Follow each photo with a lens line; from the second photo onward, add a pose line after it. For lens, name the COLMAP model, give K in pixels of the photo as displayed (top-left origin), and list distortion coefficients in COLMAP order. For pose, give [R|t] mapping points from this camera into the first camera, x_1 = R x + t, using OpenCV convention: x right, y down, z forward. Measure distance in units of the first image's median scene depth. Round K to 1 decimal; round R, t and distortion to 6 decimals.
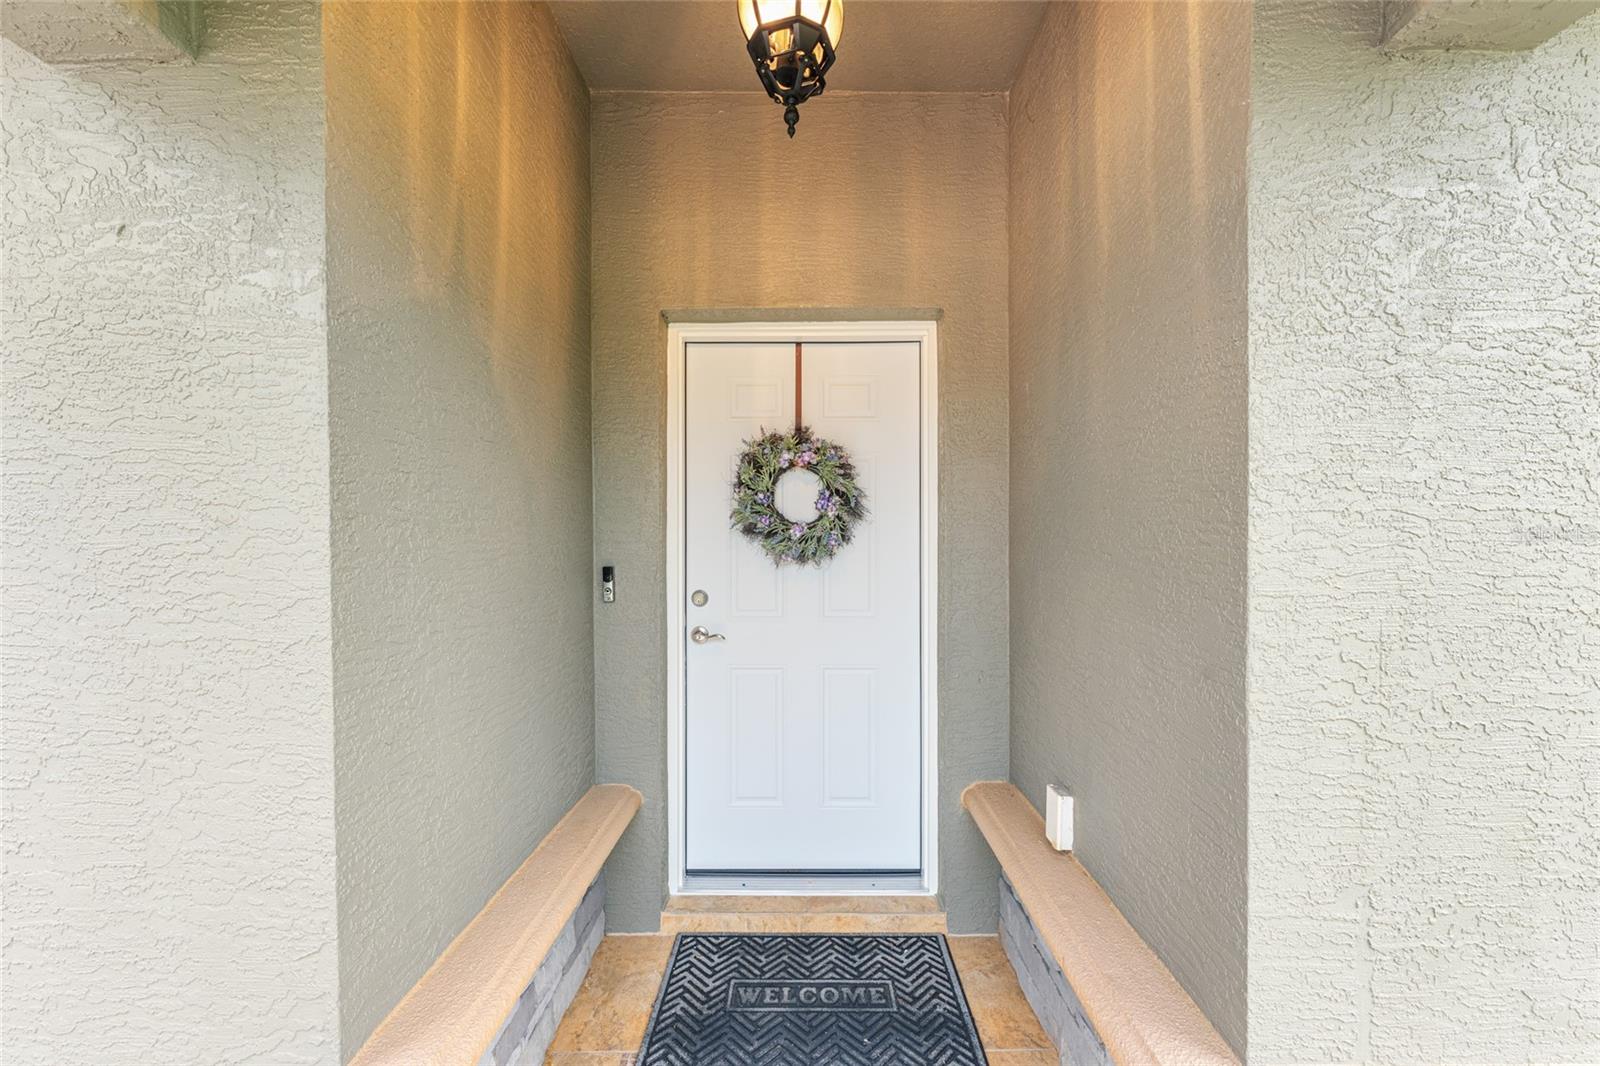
lens RADIAL K [[643.8, 0, 800.0], [0, 643.8, 533.0], [0, 0, 1]] dist [0.001558, 0.000120]
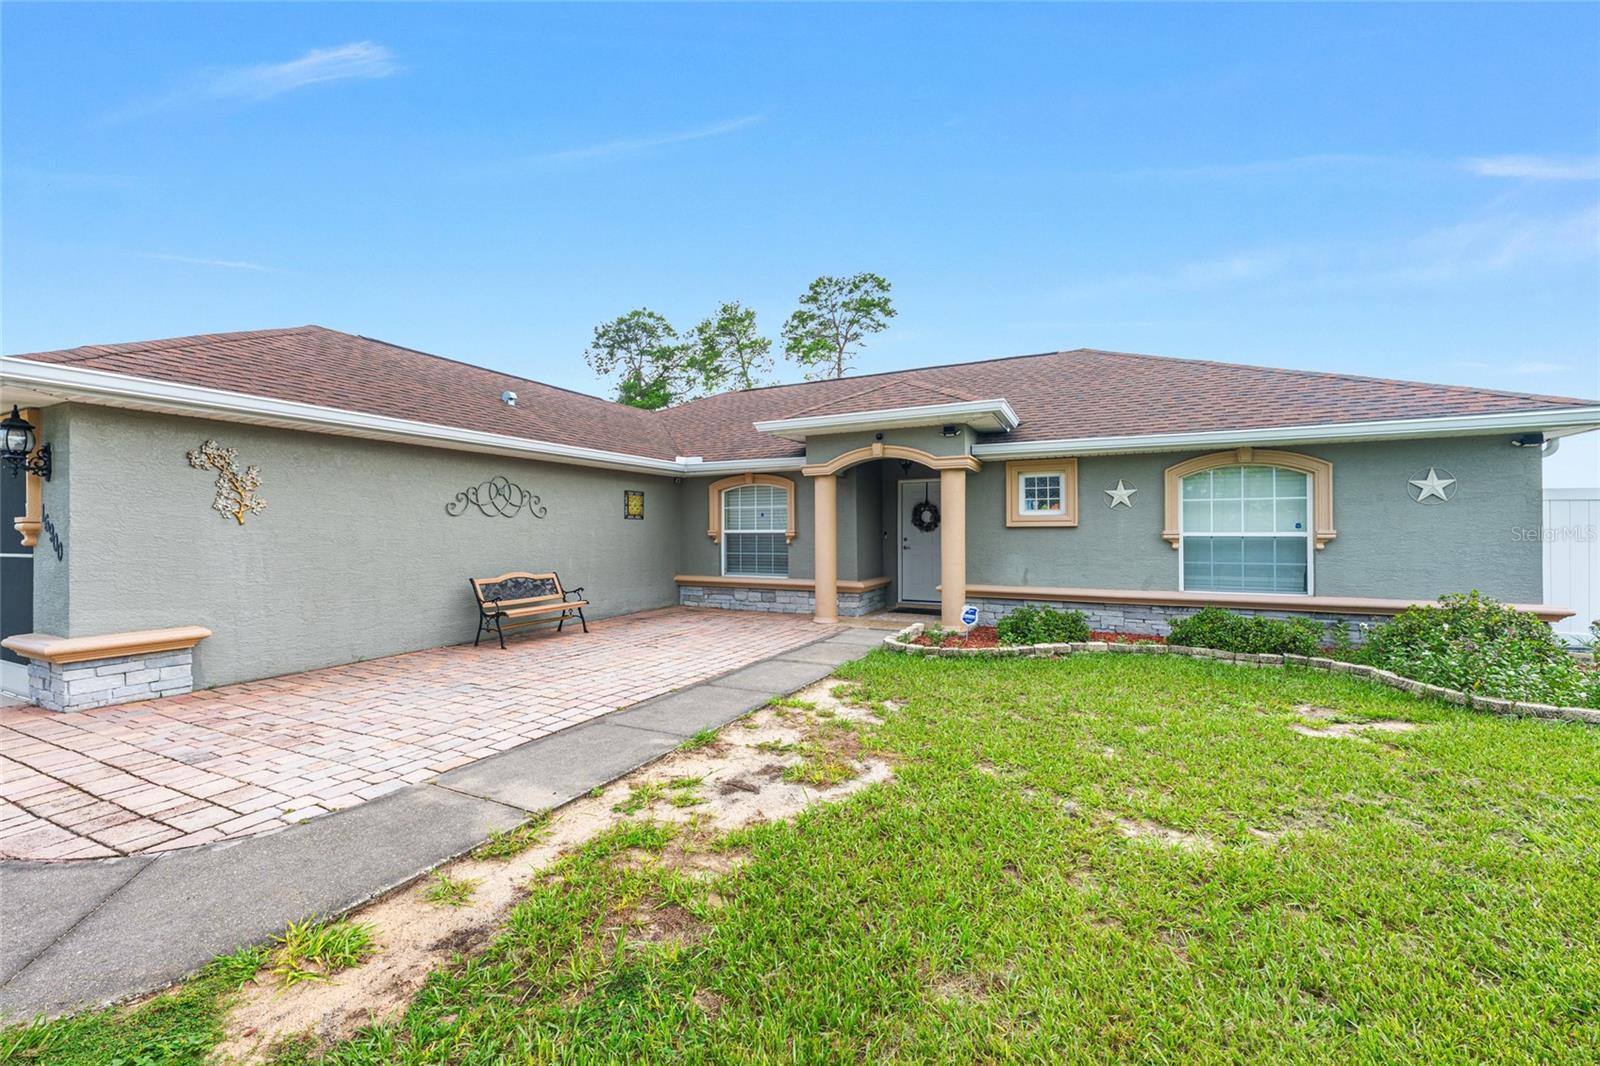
lens RADIAL K [[642.4, 0, 801.7], [0, 642.4, 529.1], [0, 0, 1]] dist [0.000621, 0.000301]
pose [[0.899006, -0.001579, -0.437933, 1.175295], [0.004348, 0.999976, 0.005320, 0.000586], [0.437914, -0.006687, 0.898992, -3.386561]]
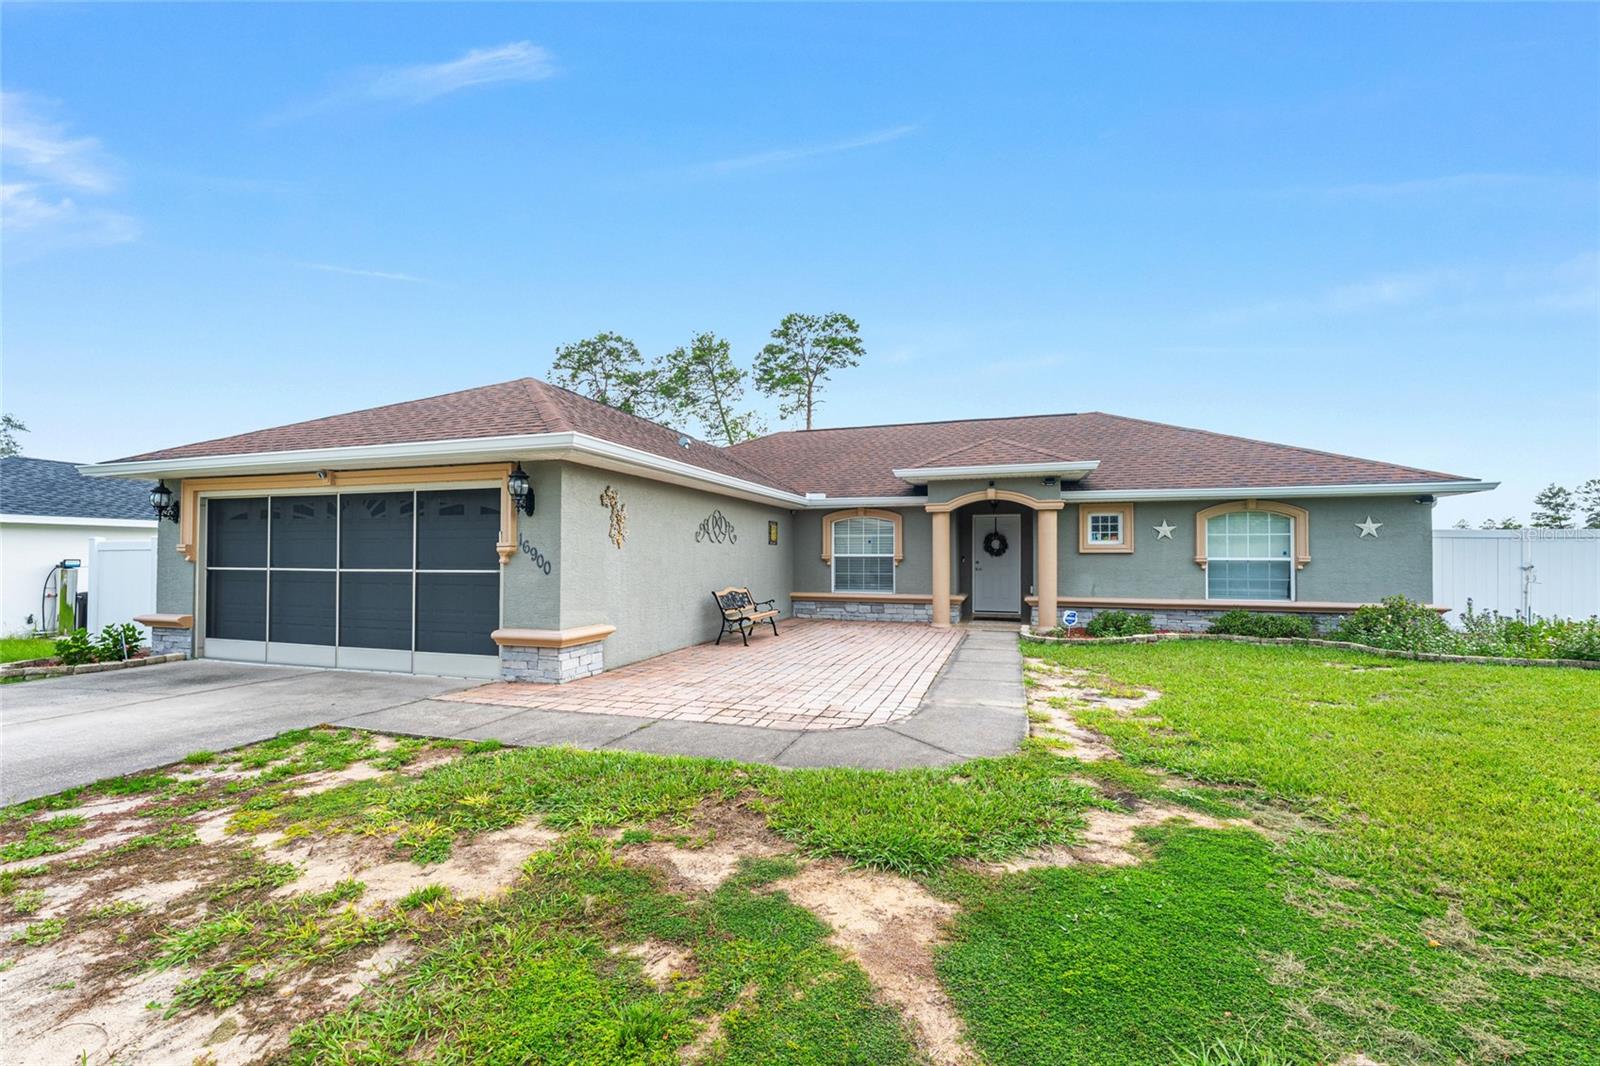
lens RADIAL K [[656.2, 0, 808.9], [0, 656.2, 547.2], [0, 0, 1]] dist [0.000884, 0.000023]
pose [[0.956007, 0.000669, -0.293344, 0.119738], [-0.001904, 0.999990, -0.003923, -0.007197], [0.293339, 0.004308, 0.955999, -4.957178]]
